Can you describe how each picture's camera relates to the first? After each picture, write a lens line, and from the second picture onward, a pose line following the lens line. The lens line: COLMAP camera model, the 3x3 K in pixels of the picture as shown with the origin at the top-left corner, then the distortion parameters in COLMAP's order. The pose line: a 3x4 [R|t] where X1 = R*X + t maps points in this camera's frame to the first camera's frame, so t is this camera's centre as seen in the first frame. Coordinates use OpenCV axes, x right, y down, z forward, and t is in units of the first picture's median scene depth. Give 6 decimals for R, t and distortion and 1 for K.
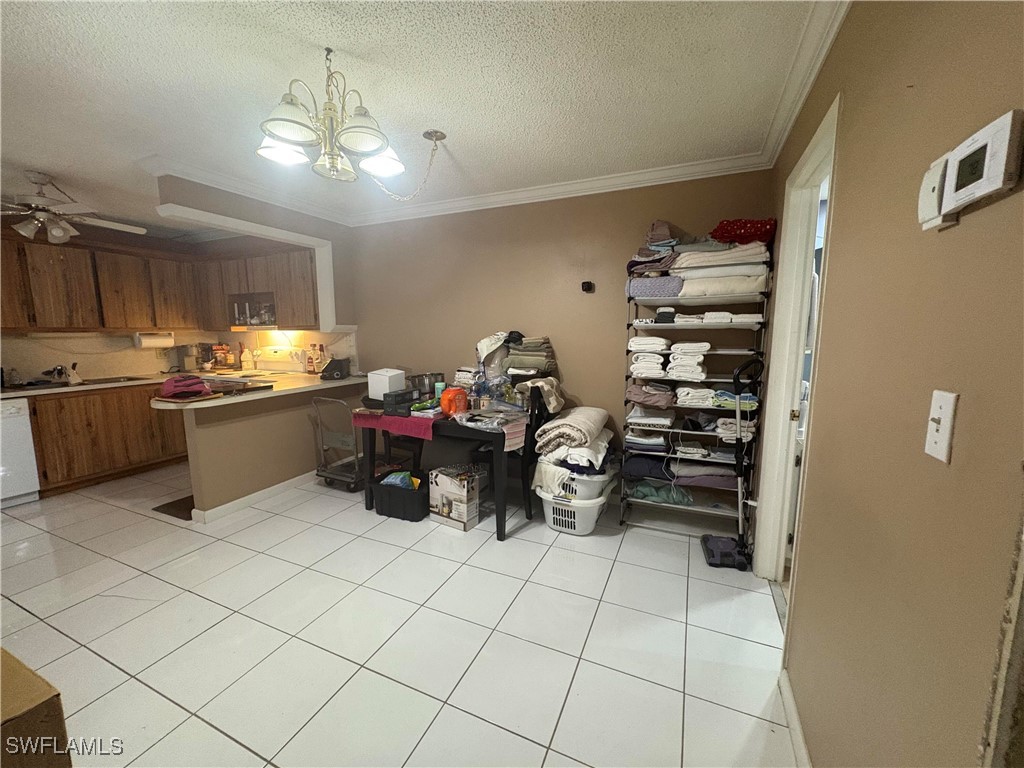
lens RADIAL K [[409.4, 0, 515.8], [0, 409.4, 385.0], [0, 0, 1]] dist [-0.000098, 0.000783]
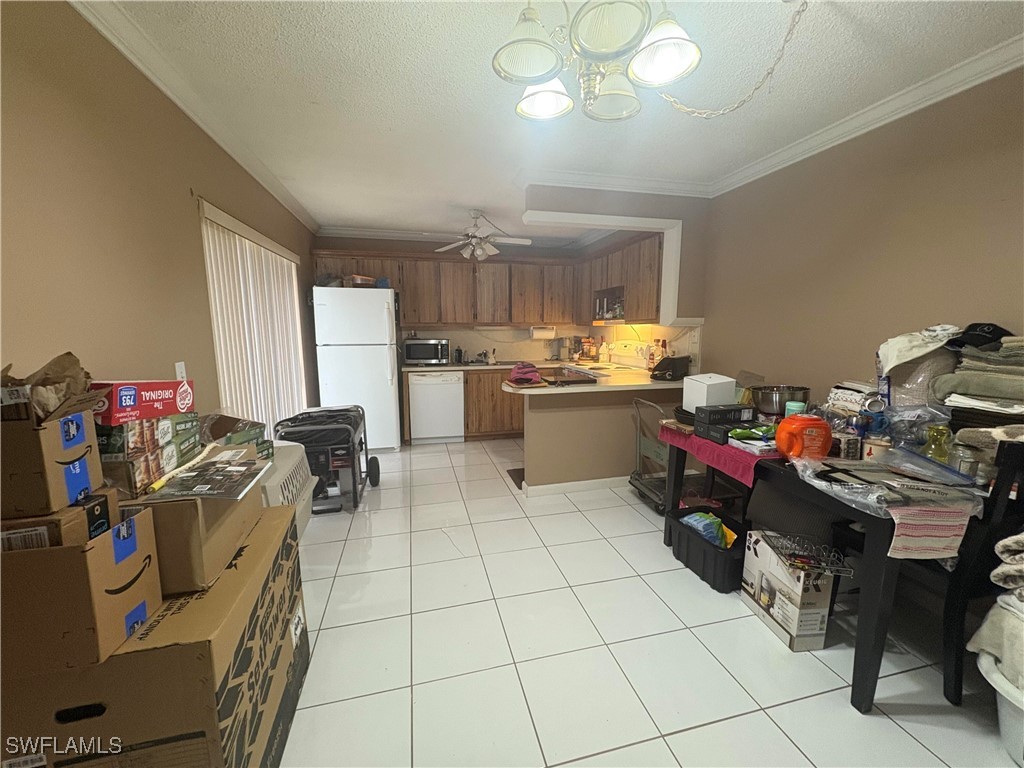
lens RADIAL K [[409.4, 0, 509.5], [0, 409.4, 385.8], [0, 0, 1]] dist [-0.000098, 0.000783]
pose [[0.610273, 0.113948, -0.783953, 0.046905], [-0.105443, 0.992480, 0.062175, -0.024412], [0.785142, 0.044719, 0.617699, 0.231403]]
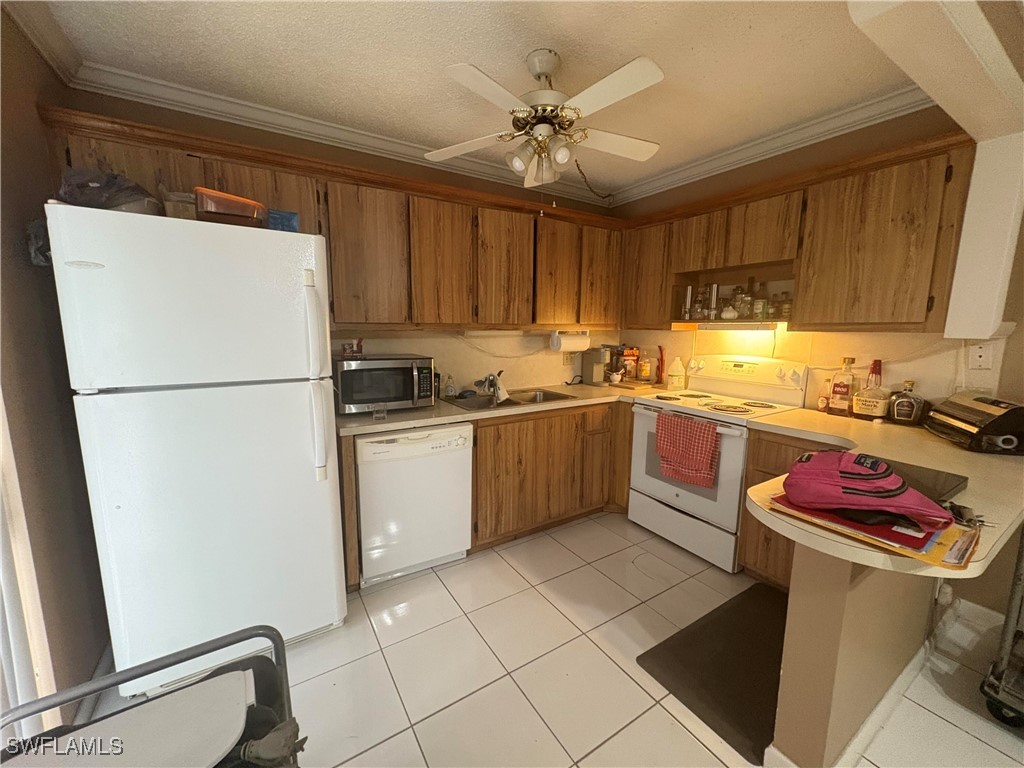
lens RADIAL K [[409.4, 0, 513.3], [0, 409.4, 385.7], [0, 0, 1]] dist [-0.000098, 0.000783]
pose [[0.830206, 0.090858, -0.550003, -0.736502], [-0.083507, 0.995765, 0.038446, -0.065227], [0.551167, 0.014011, 0.834277, 0.440570]]
